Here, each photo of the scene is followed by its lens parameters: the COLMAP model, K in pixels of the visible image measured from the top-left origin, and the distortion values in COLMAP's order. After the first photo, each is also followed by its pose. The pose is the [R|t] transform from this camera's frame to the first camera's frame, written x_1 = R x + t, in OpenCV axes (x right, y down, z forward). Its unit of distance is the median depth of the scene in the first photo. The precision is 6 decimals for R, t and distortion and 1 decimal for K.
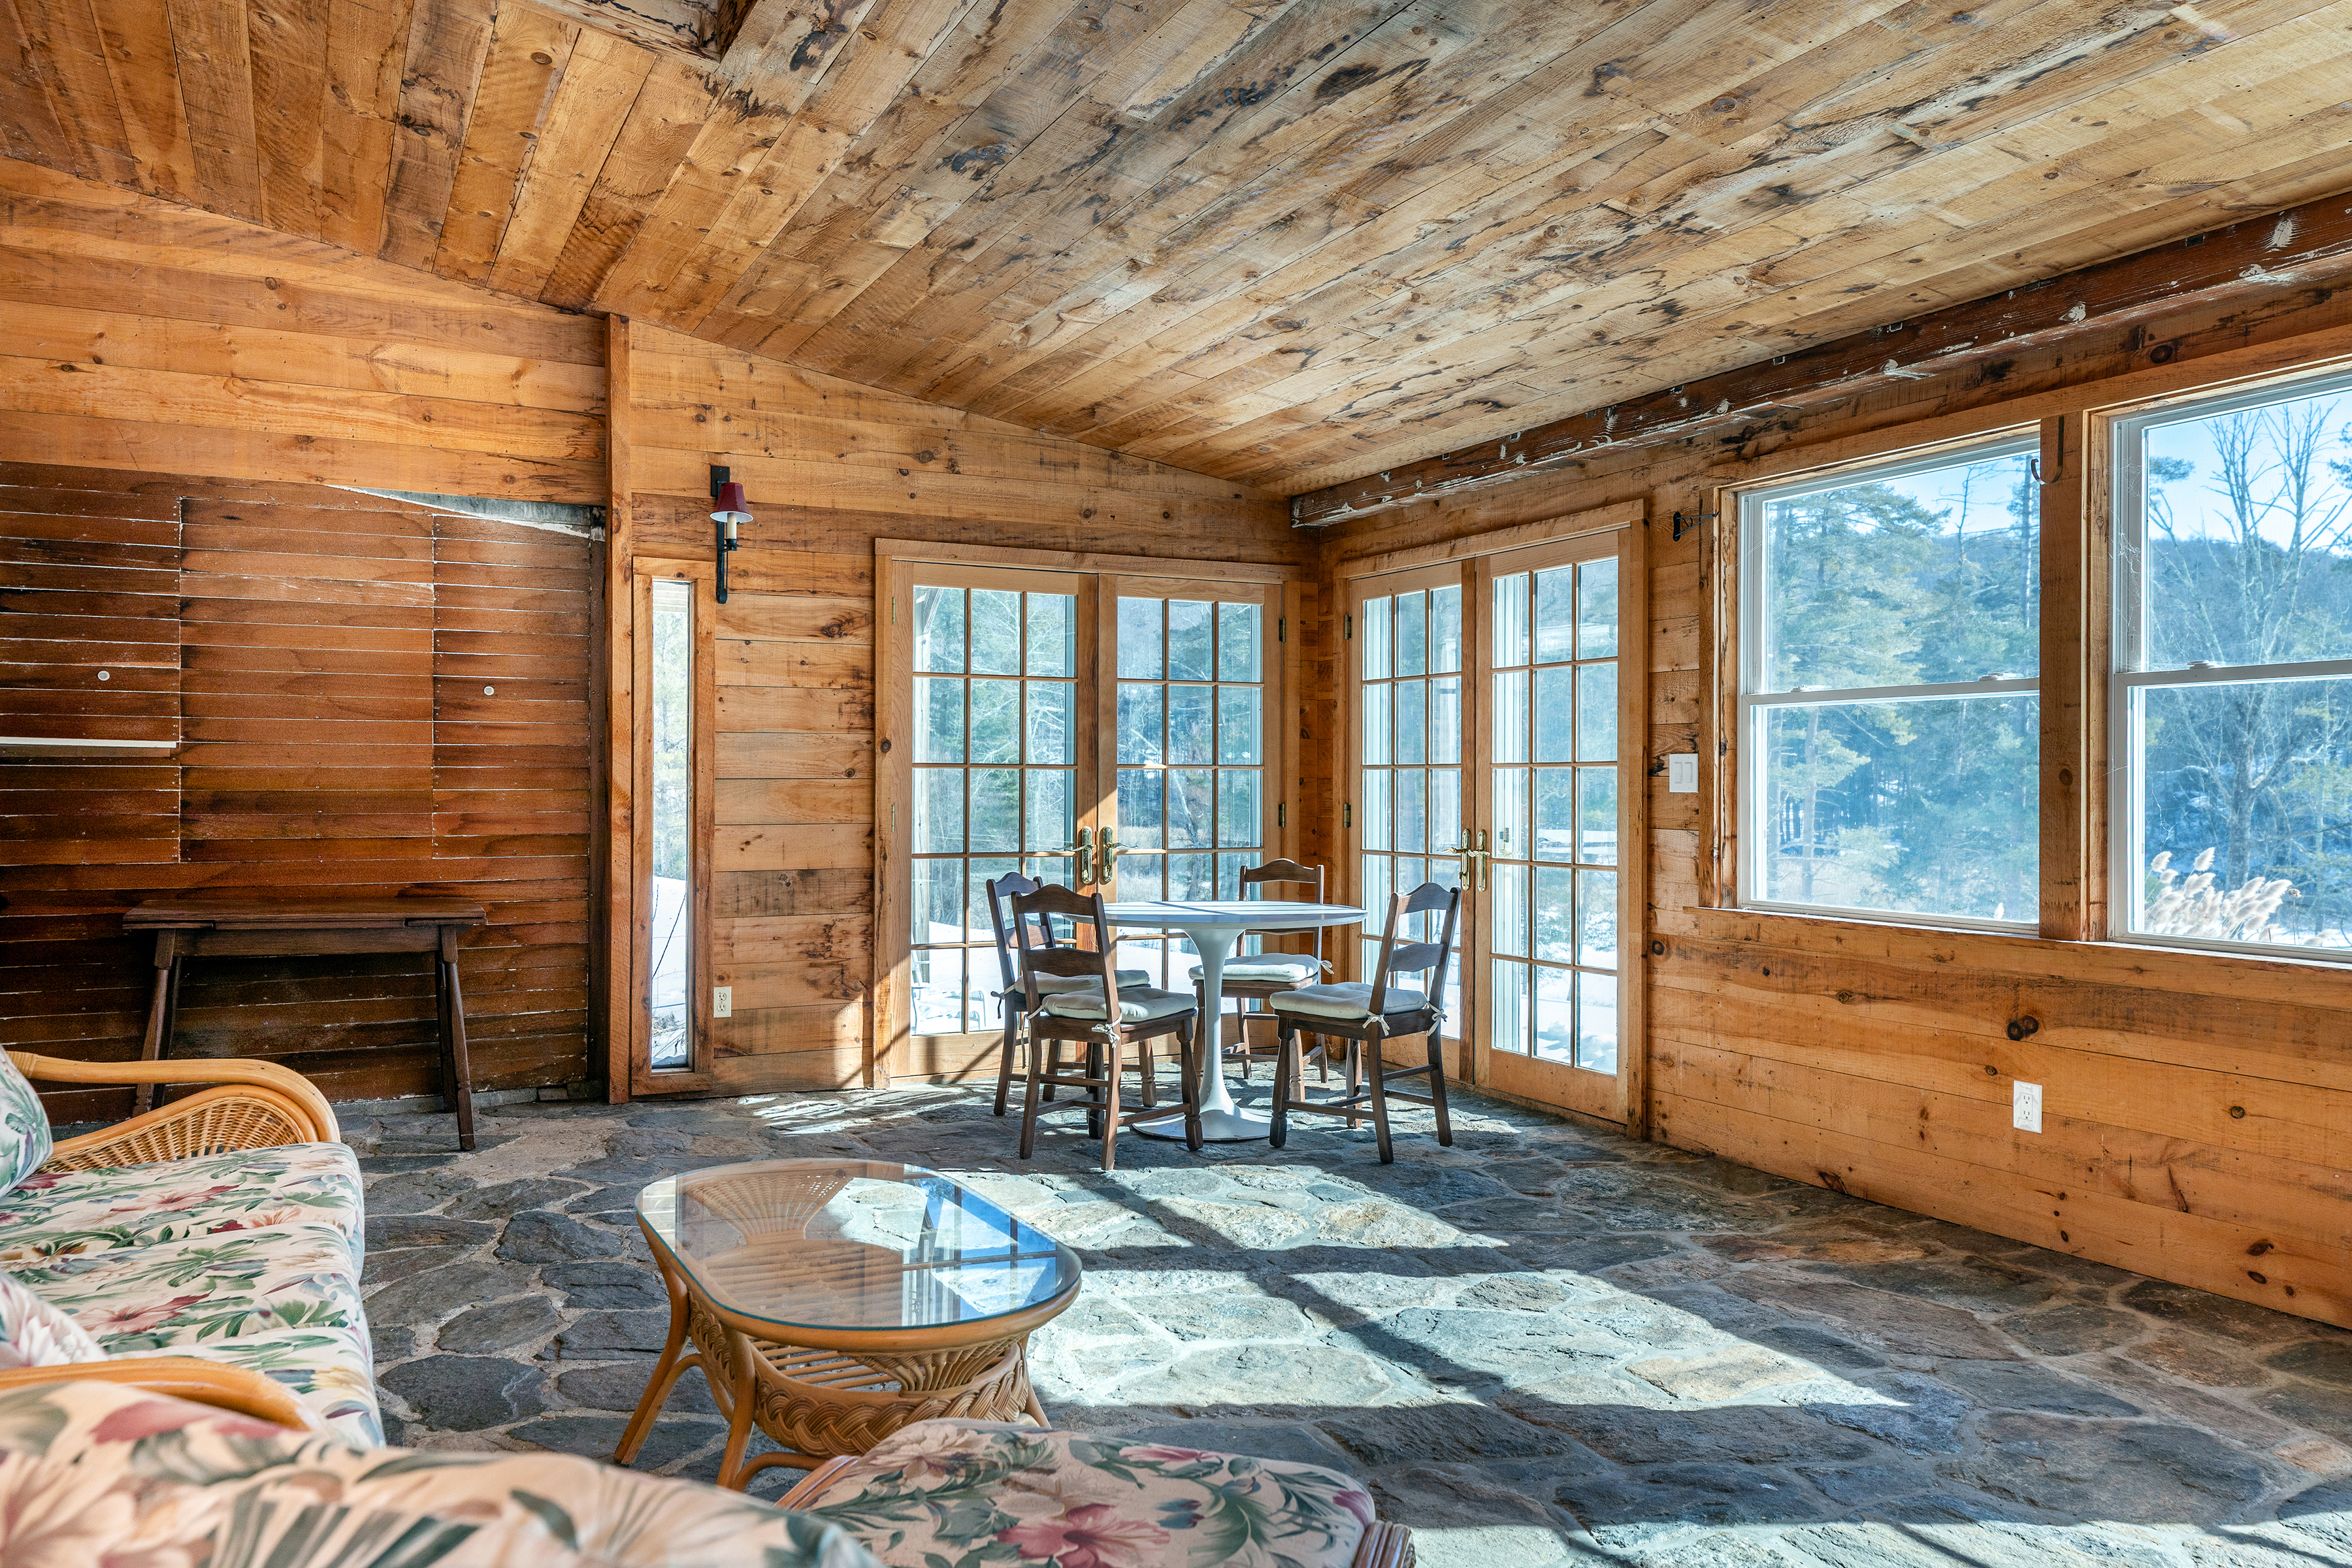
lens RADIAL K [[1541.5, 0, 1176.0], [0, 1541.5, 784.0], [0, 0, 1]] dist [-0.000188, 0.000074]
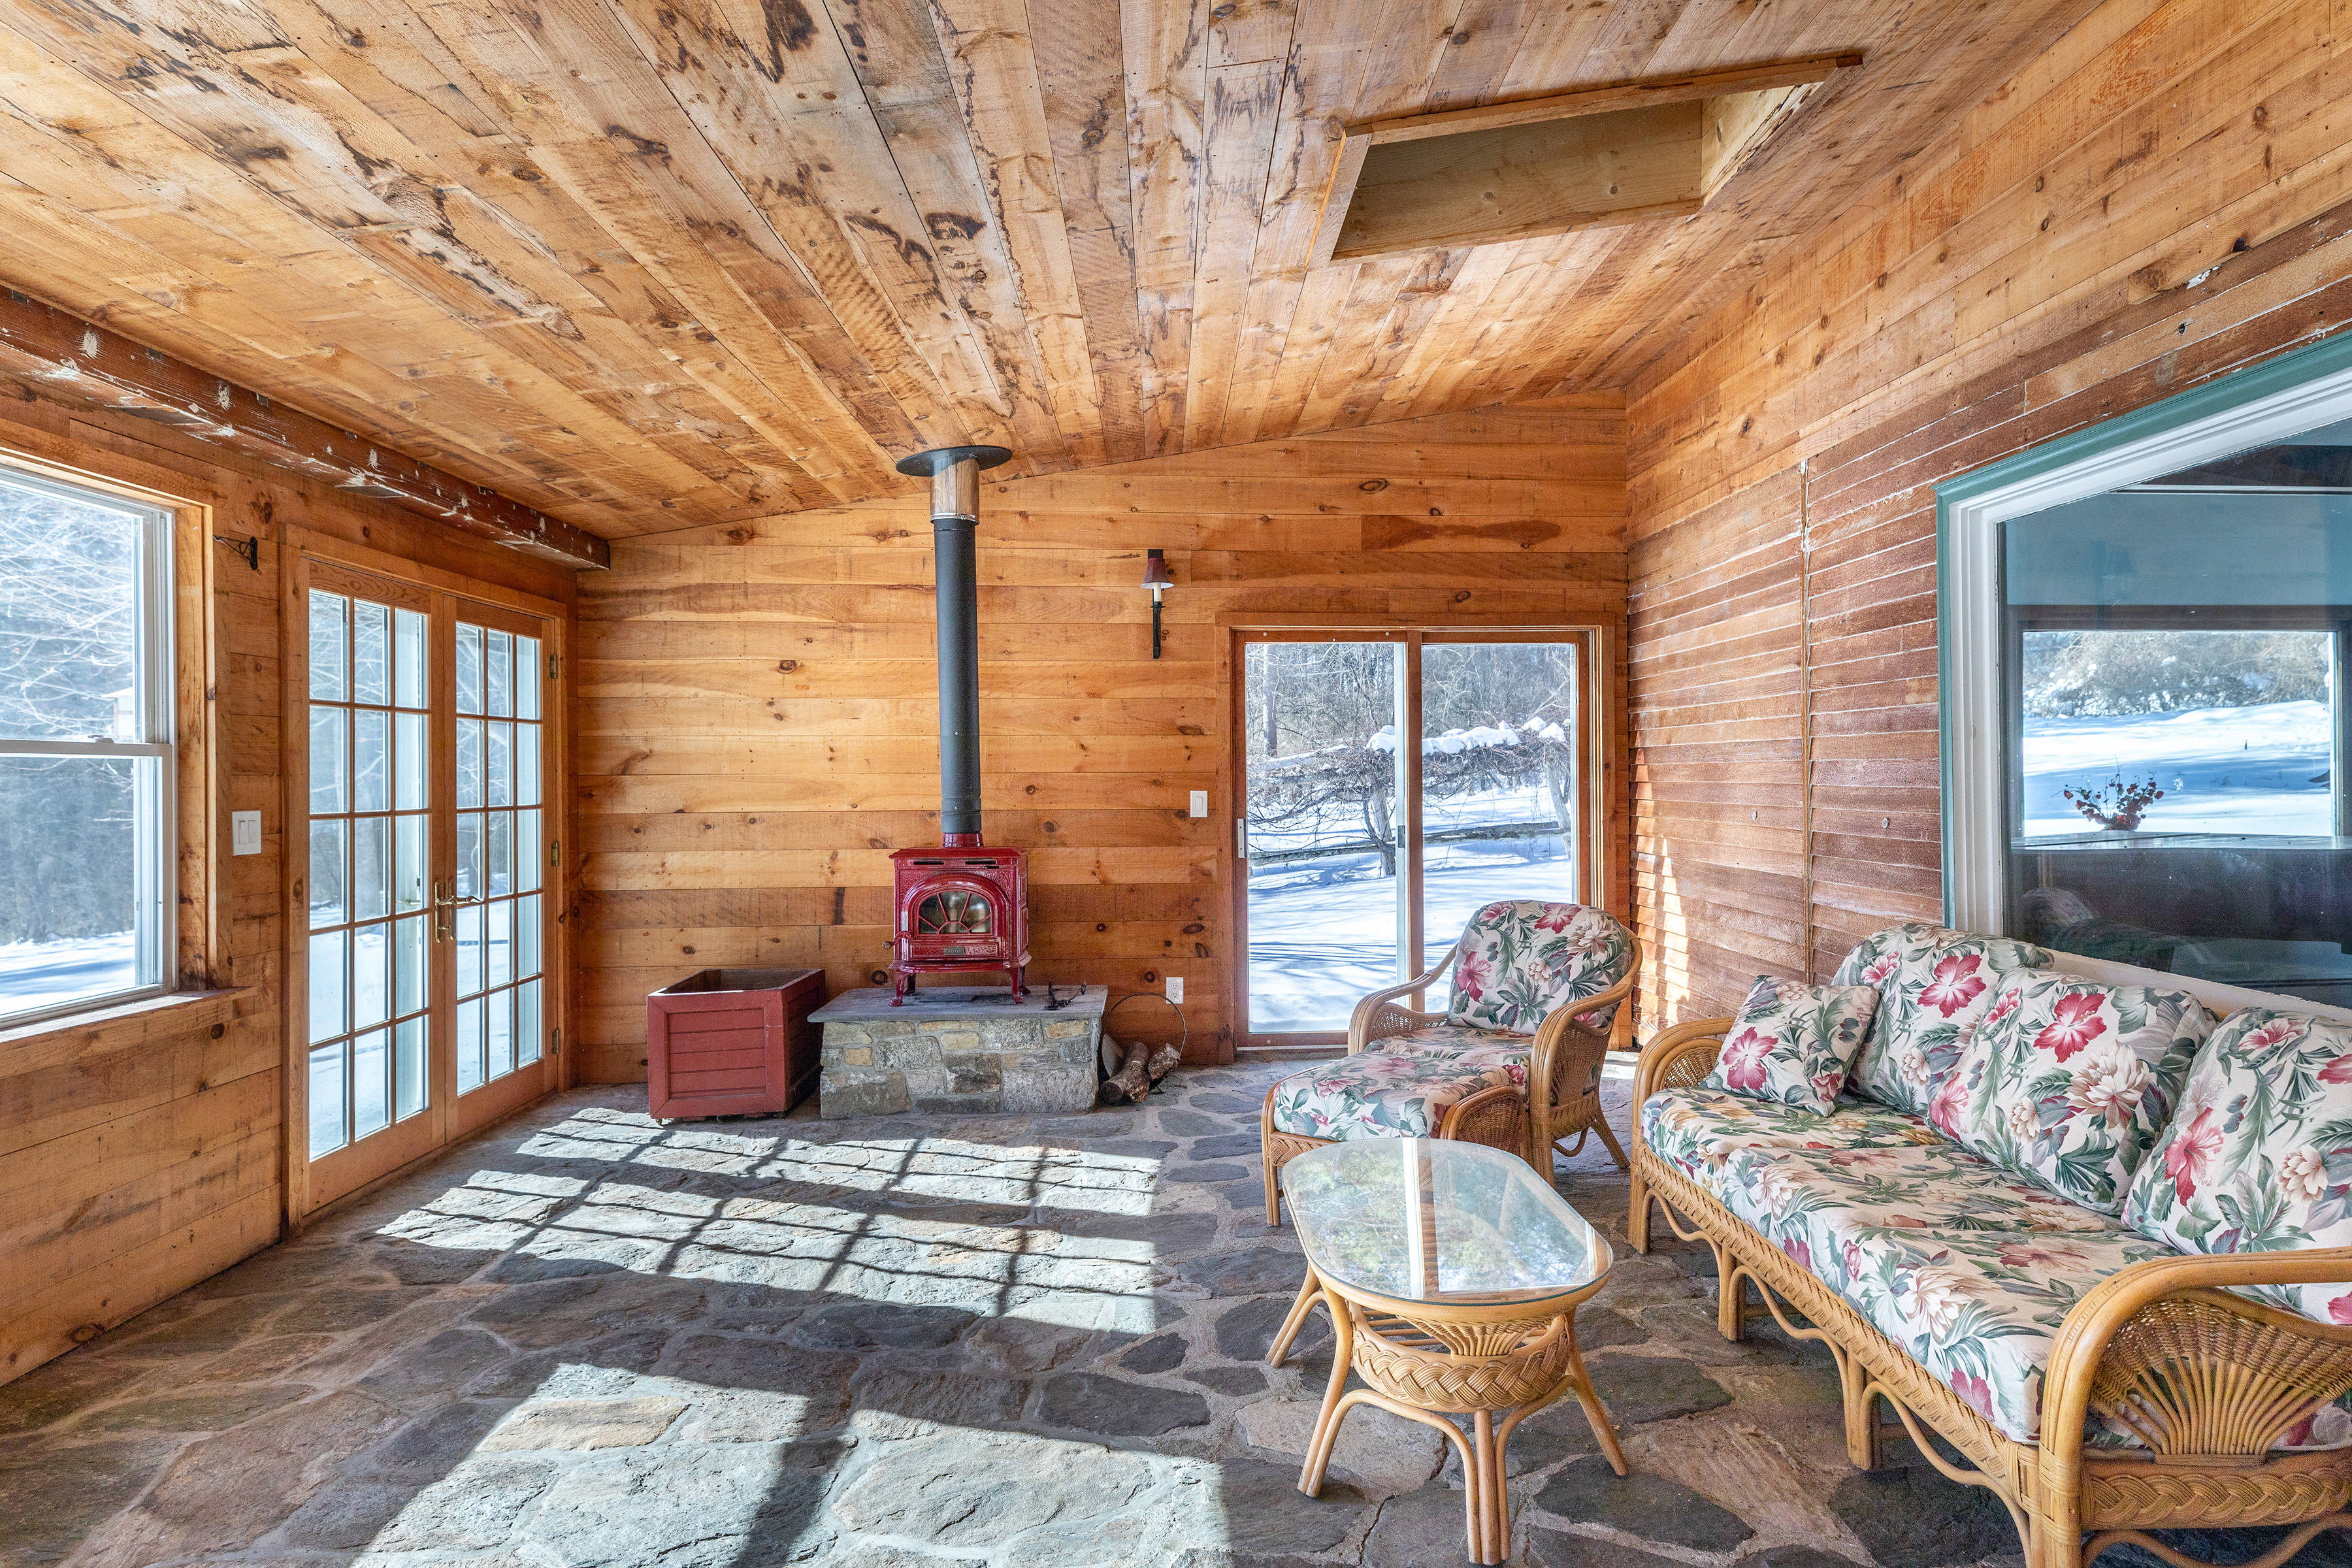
lens RADIAL K [[1475.4, 0, 1176.0], [0, 1475.4, 784.0], [0, 0, 1]] dist [-0.000644, -0.000679]
pose [[-0.889376, 0.009811, 0.457070, -0.432113], [0.015113, 0.999854, 0.007944, -0.048310], [-0.456926, 0.013973, -0.889395, 1.608140]]
